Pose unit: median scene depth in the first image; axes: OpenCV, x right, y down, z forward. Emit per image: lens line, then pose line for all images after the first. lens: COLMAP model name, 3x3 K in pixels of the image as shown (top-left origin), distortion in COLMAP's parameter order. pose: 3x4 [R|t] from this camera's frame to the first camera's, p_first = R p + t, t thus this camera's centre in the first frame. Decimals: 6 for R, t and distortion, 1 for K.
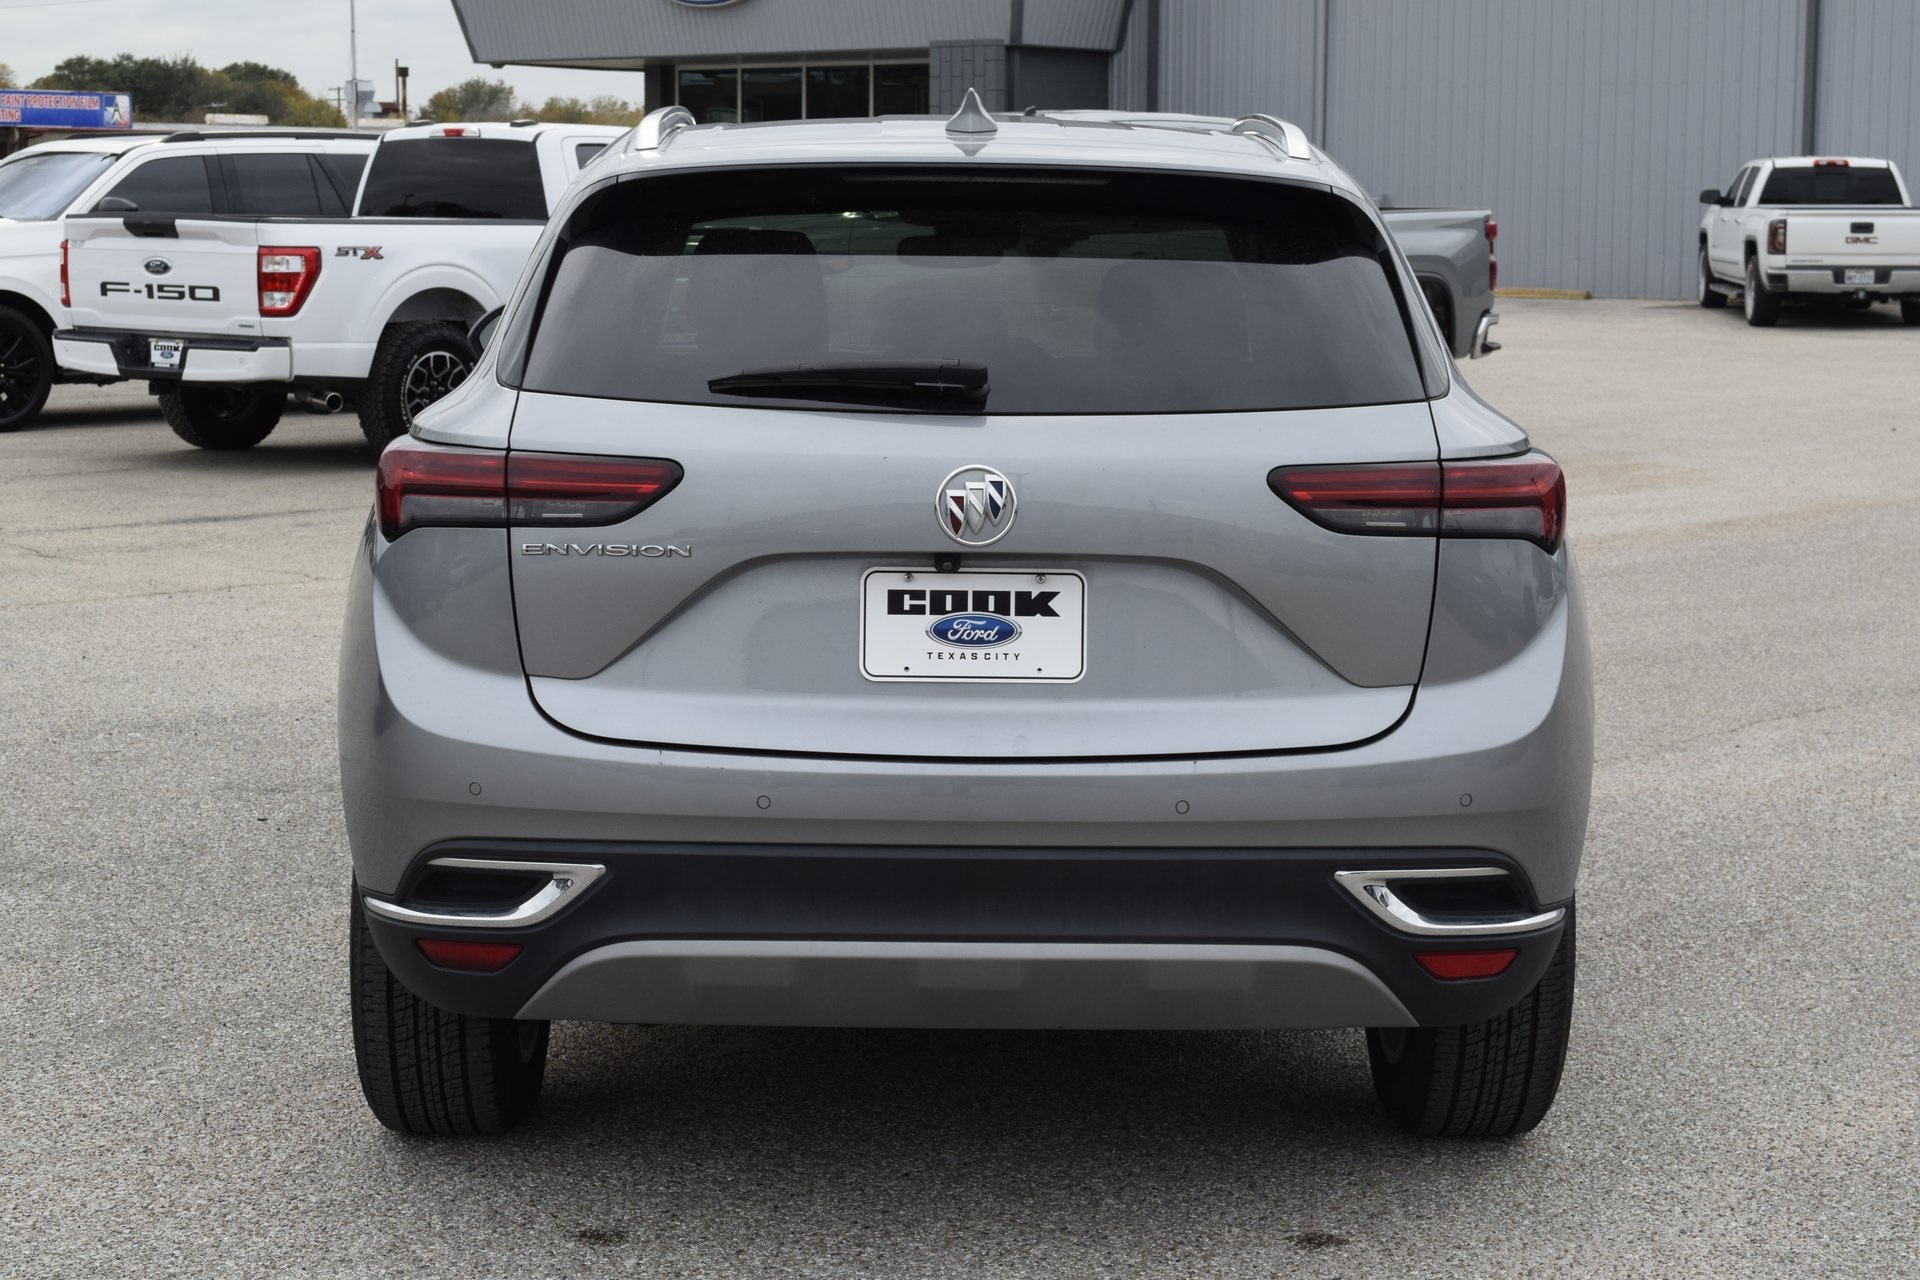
lens RADIAL K [[3289.0, 0, 882.1], [0, 3289.0, 622.2], [0, 0, 1]] dist [-0.126192, 0.000000]
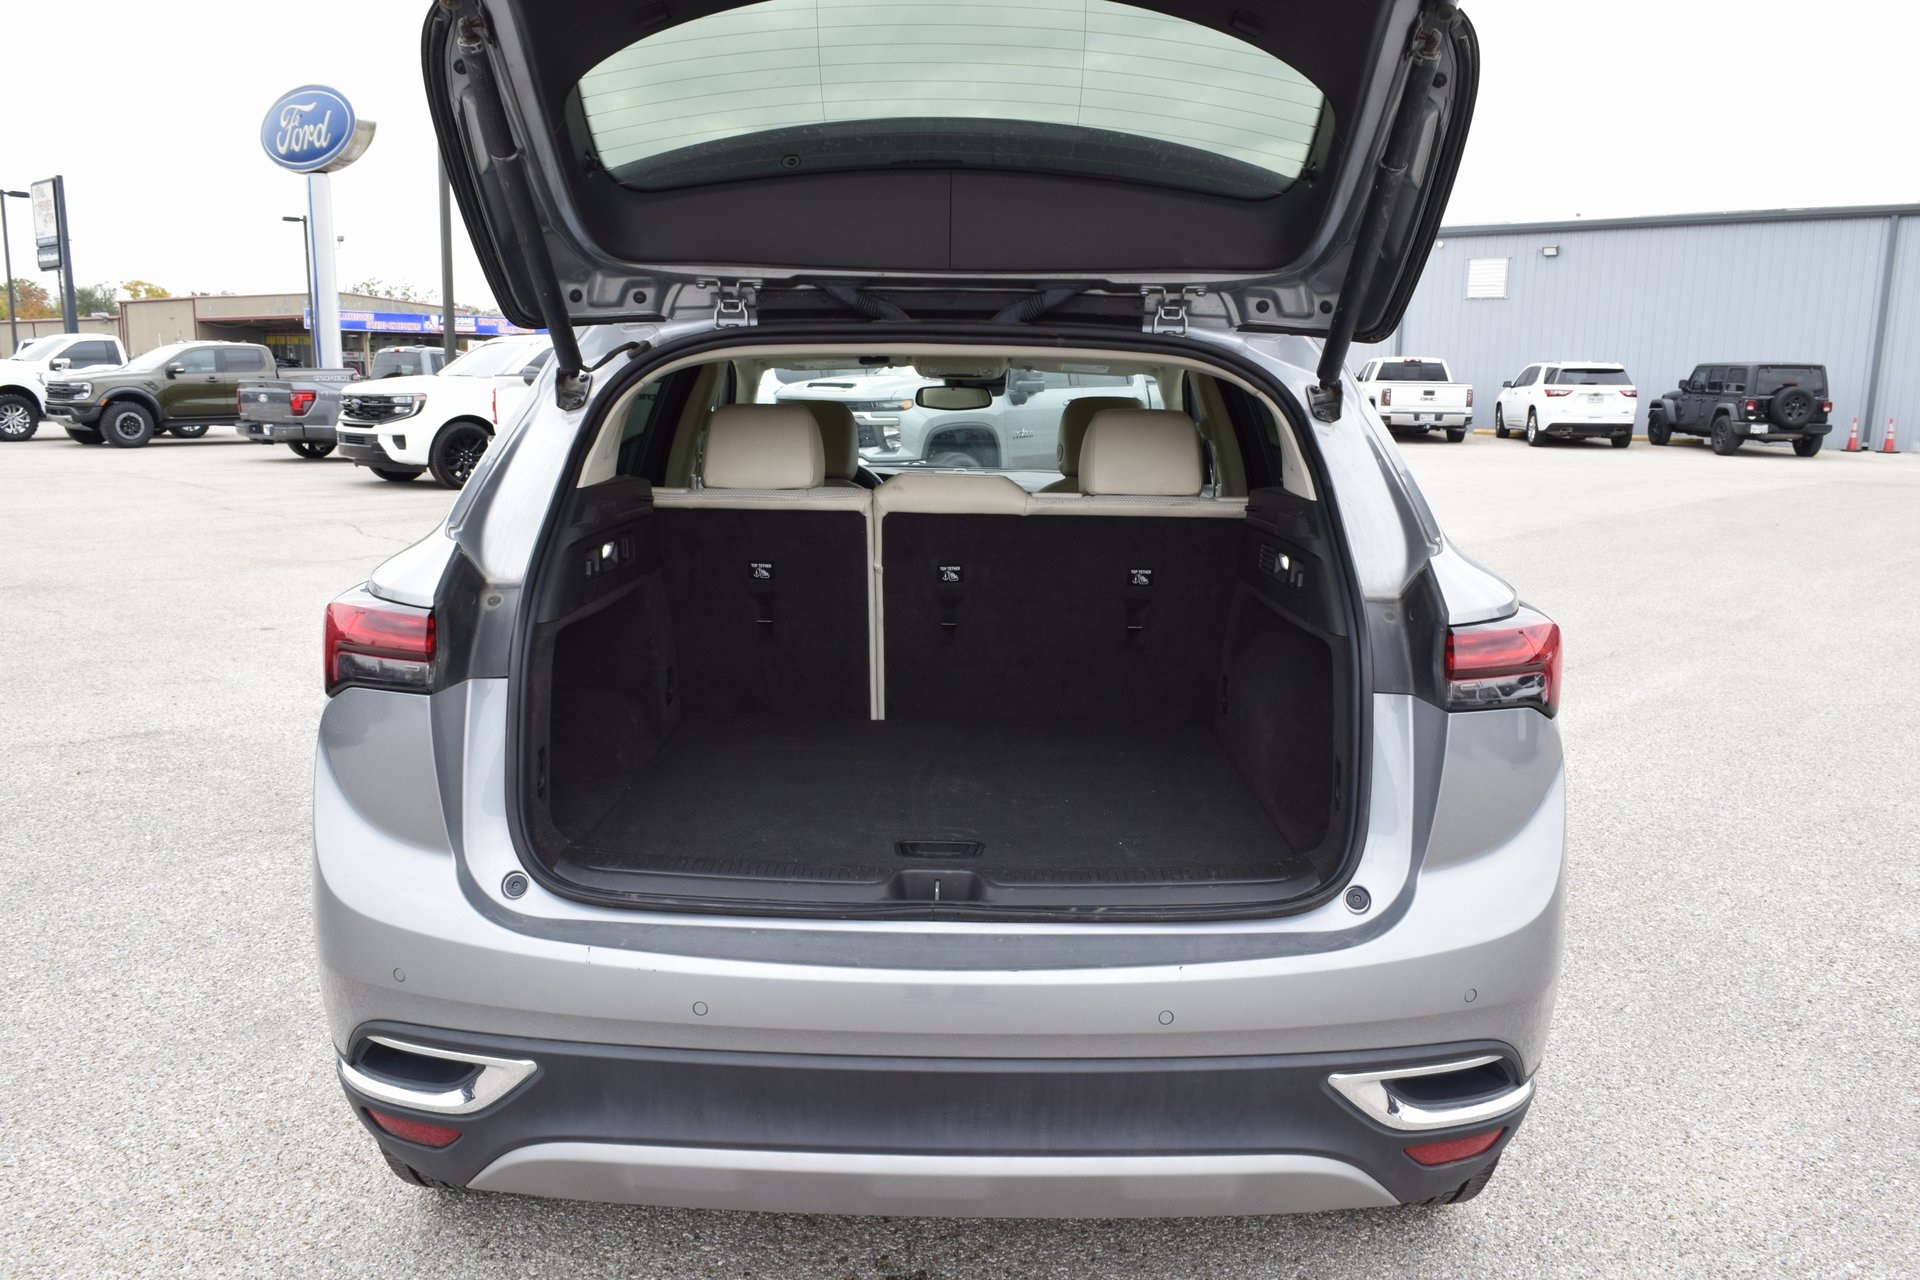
lens RADIAL K [[1470.5, 0, 973.3], [0, 1470.5, 650.4], [0, 0, 1]] dist [-0.018606, 0.014782]
pose [[0.999756, 0.006947, 0.020954, 0.007247], [-0.008083, 0.998473, 0.054644, -0.016220], [-0.020543, -0.054800, 0.998286, 0.149839]]
